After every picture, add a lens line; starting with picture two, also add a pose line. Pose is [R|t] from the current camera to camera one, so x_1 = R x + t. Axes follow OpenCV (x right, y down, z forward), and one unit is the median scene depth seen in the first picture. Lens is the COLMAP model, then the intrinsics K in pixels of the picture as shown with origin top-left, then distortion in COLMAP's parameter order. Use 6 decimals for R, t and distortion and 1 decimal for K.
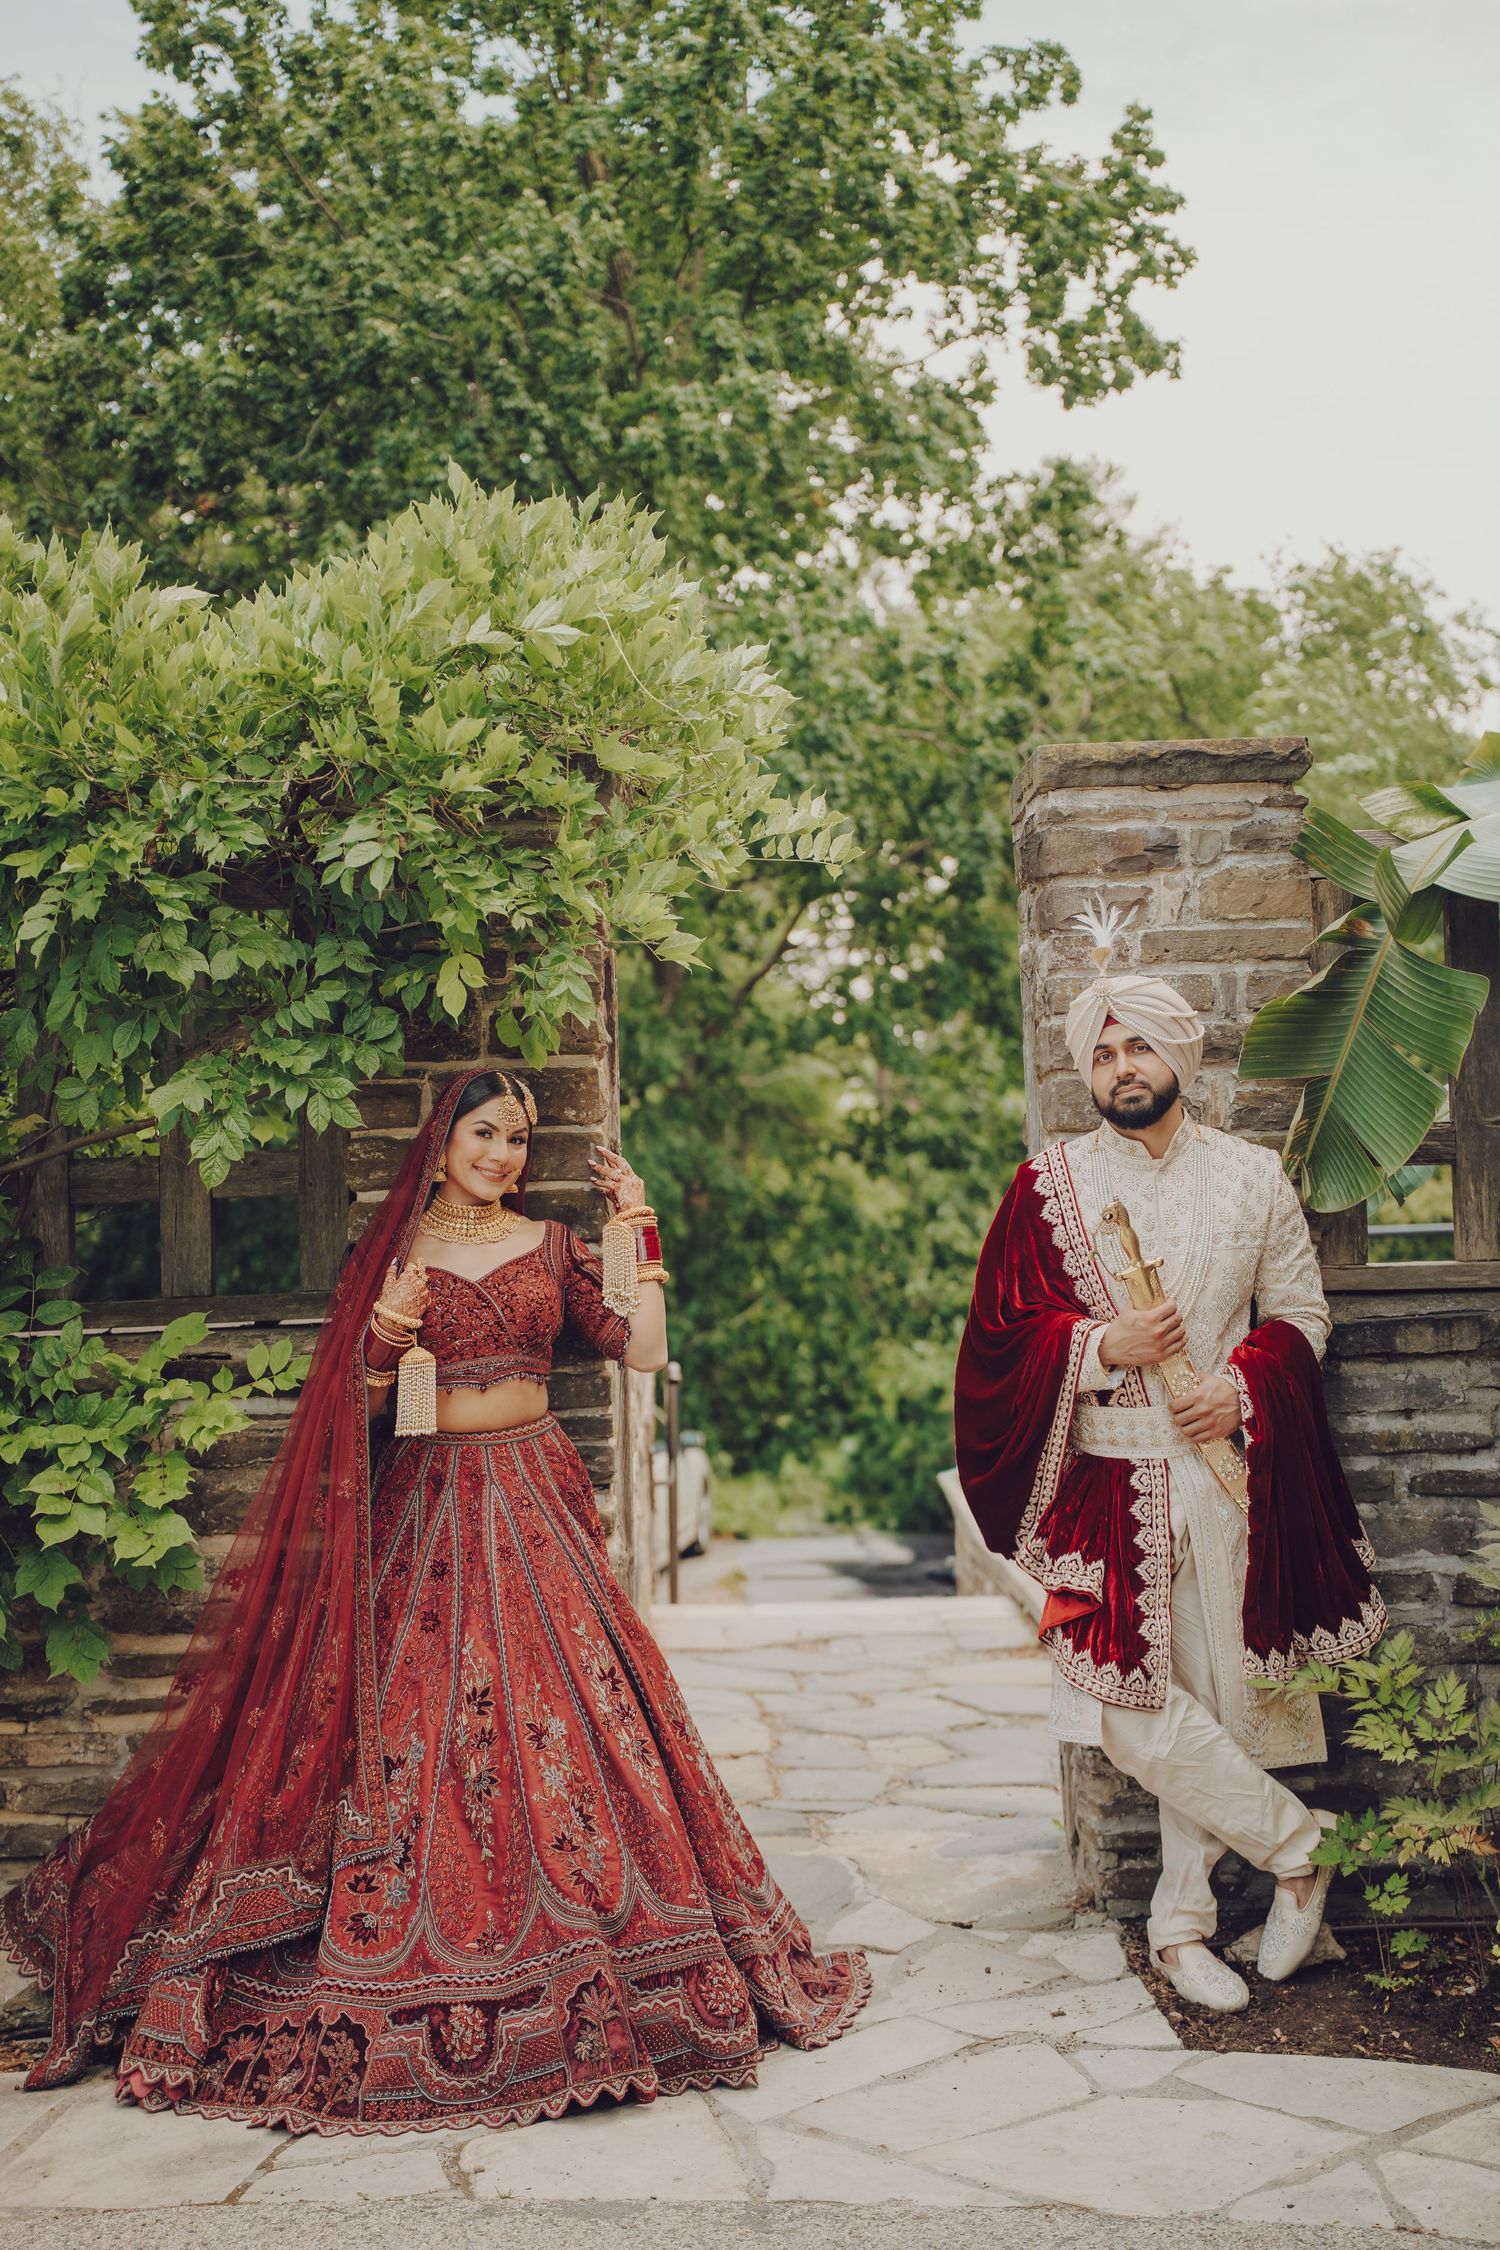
lens RADIAL K [[3526.2, 0, 685.8], [0, 3526.2, 1122.7], [0, 0, 1]] dist [0.205740, 0.182859]
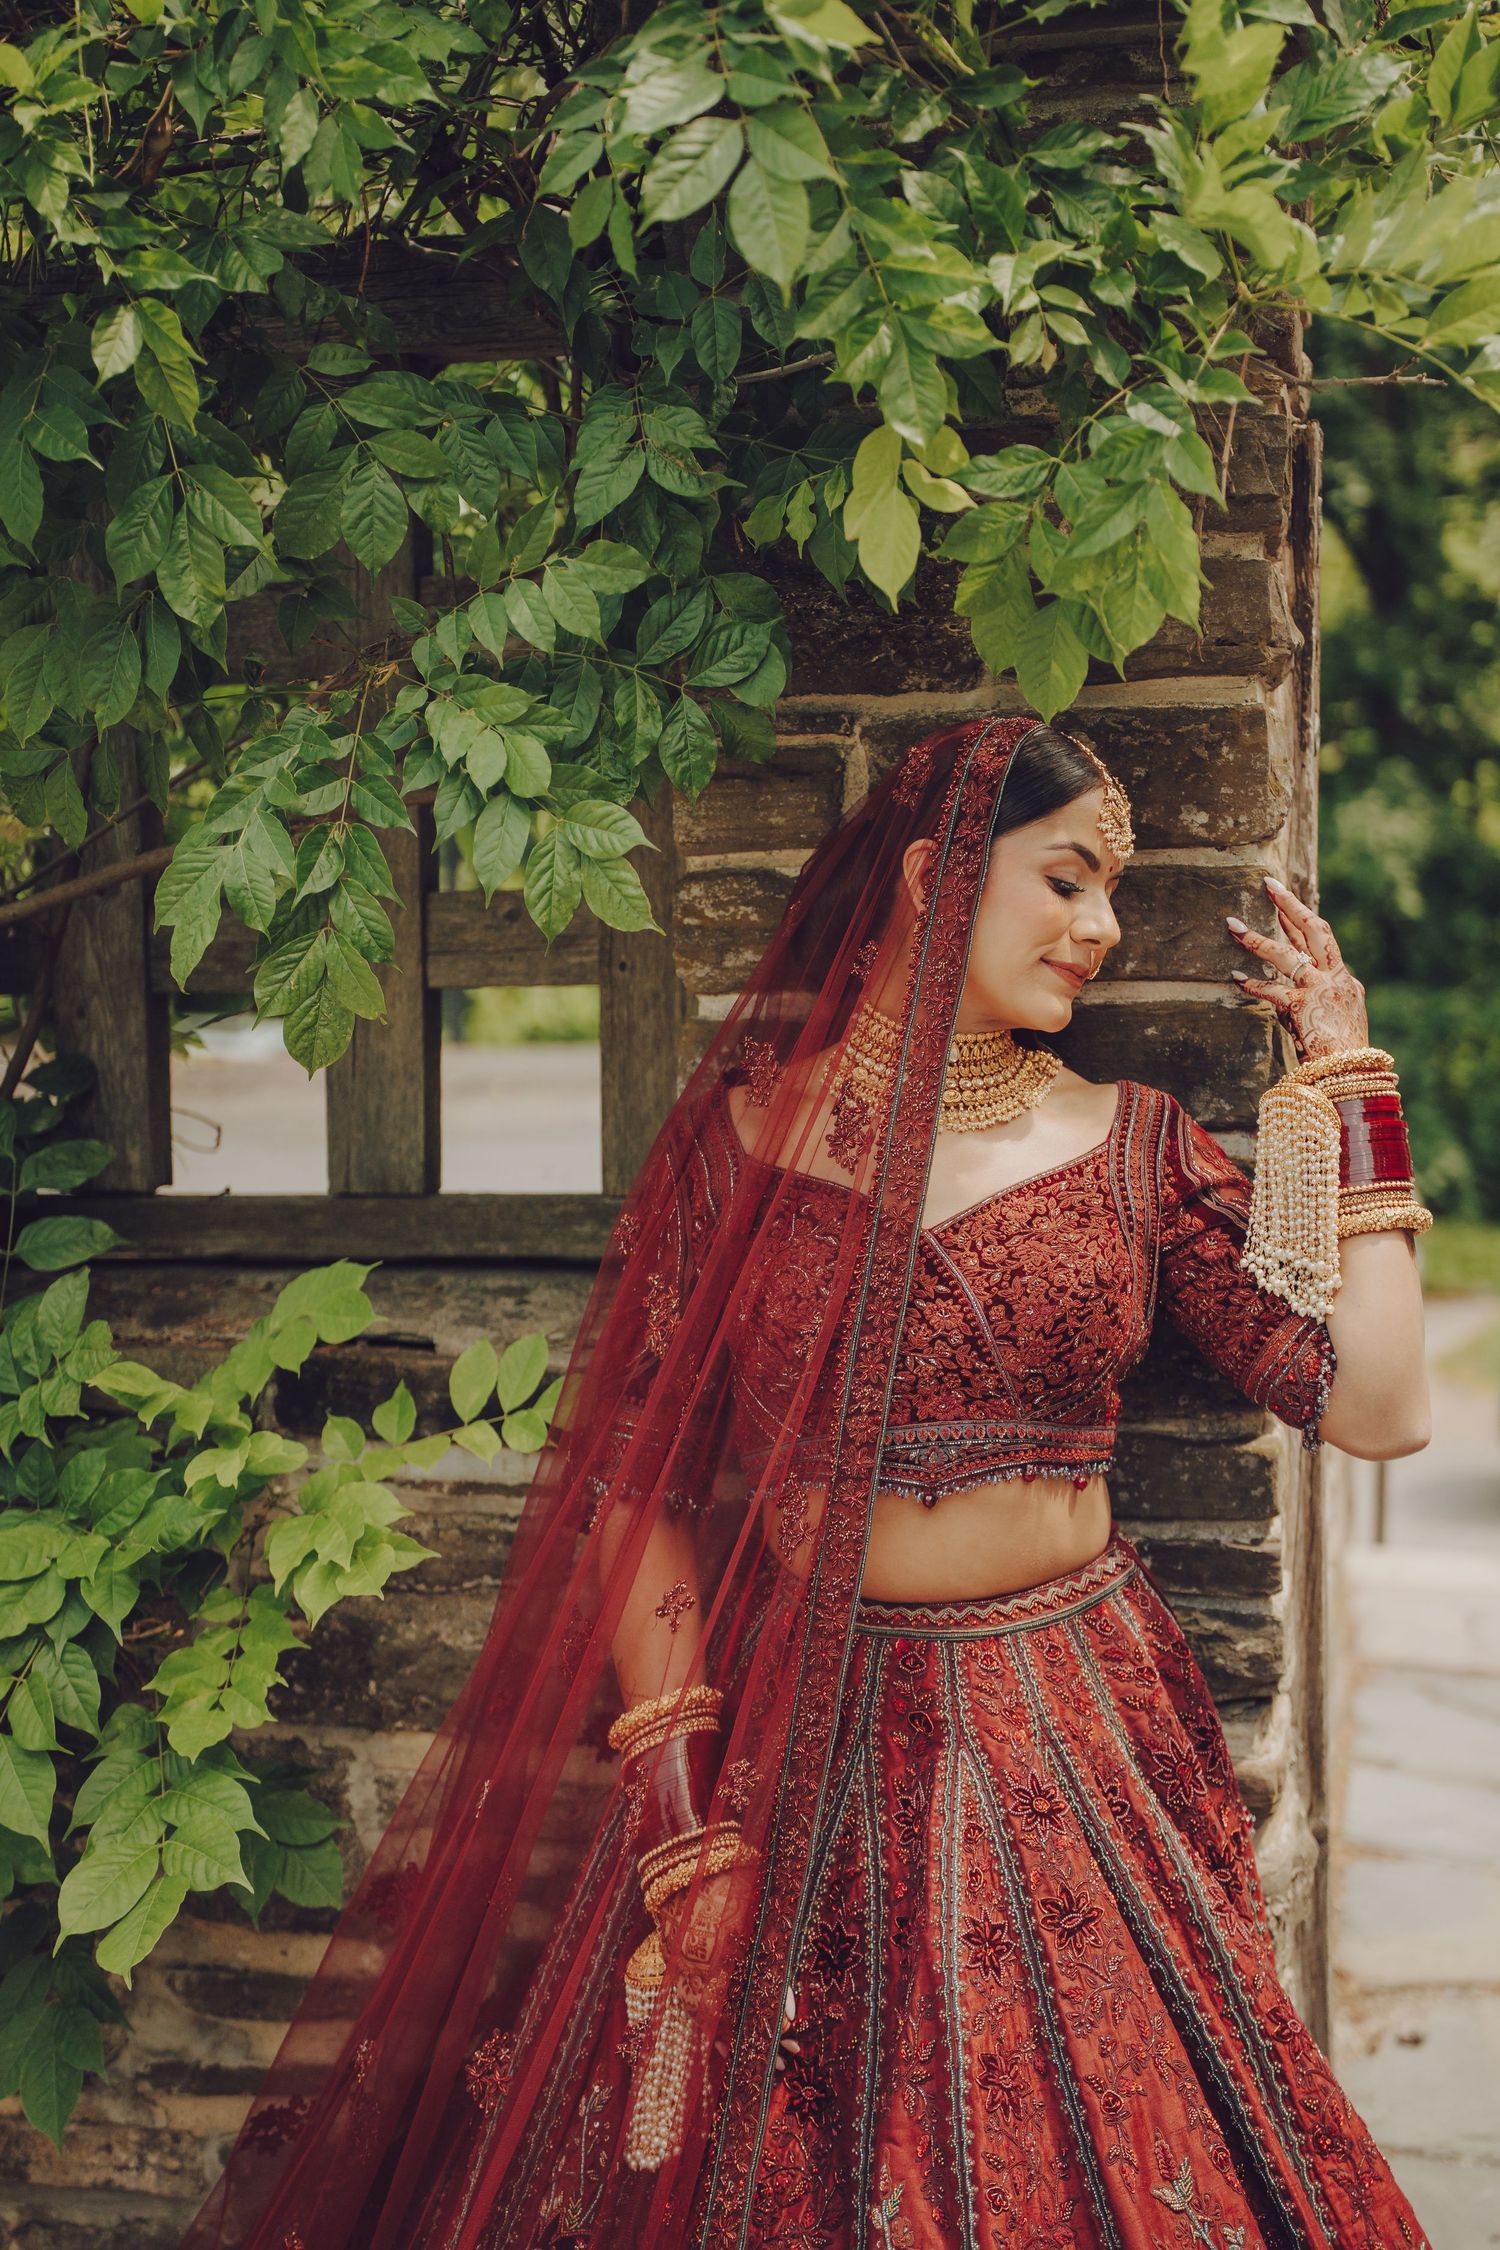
lens RADIAL K [[3526.2, 0, 685.8], [0, 3526.2, 1122.7], [0, 0, 1]] dist [0.205740, 0.182859]
pose [[0.977796, 0.026296, -0.207901, -0.002976], [-0.002195, 0.993326, 0.115320, -0.015407], [0.209546, -0.112303, 0.971328, 0.578819]]
